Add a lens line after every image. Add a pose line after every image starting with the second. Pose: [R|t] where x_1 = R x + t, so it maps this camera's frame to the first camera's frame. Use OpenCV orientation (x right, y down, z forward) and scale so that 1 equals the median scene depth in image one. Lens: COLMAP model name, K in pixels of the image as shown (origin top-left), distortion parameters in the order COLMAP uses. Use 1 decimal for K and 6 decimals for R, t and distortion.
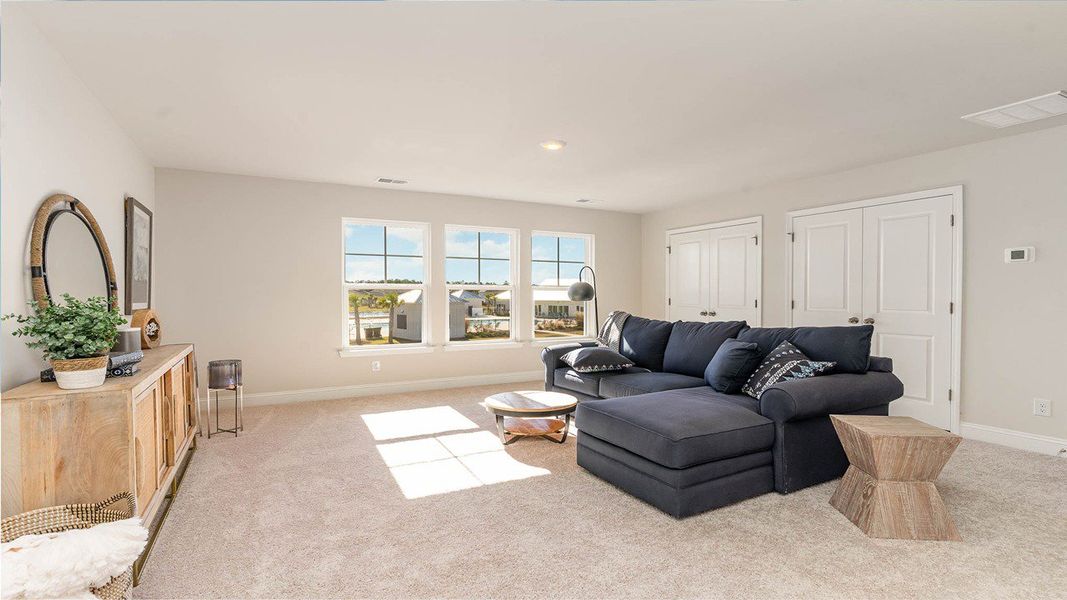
lens RADIAL K [[514.1, 0, 538.4], [0, 514.1, 298.5], [0, 0, 1]] dist [0.020413, -0.000011]
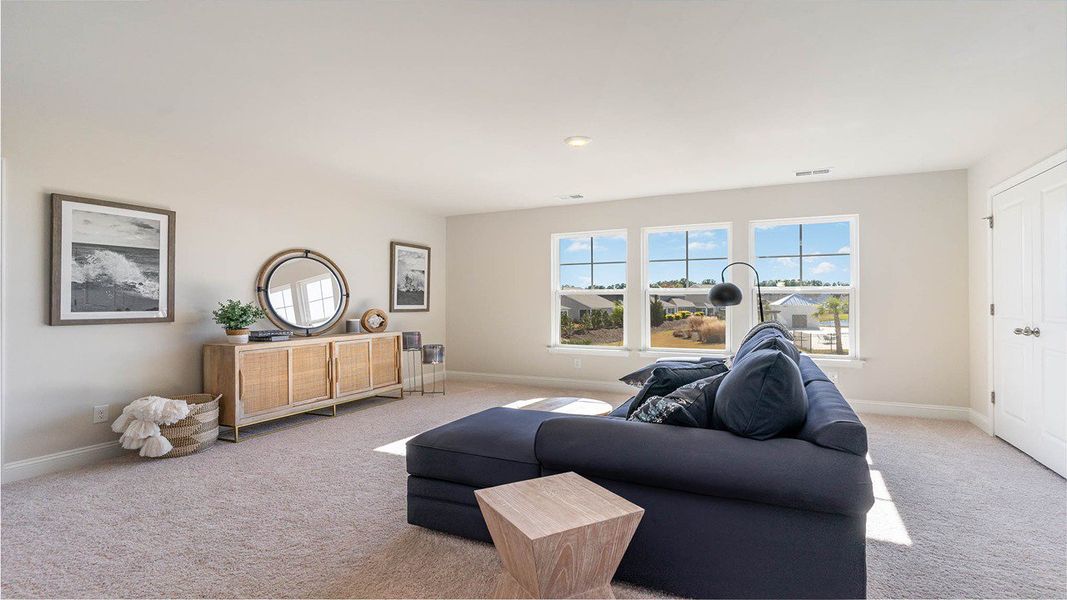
lens RADIAL K [[514.1, 0, 538.4], [0, 514.1, 298.5], [0, 0, 1]] dist [0.020413, -0.000011]
pose [[0.568999, -0.004110, -0.822328, 0.576250], [-0.004693, 0.999955, -0.008245, 0.000193], [0.822325, 0.008551, 0.568954, 0.302668]]
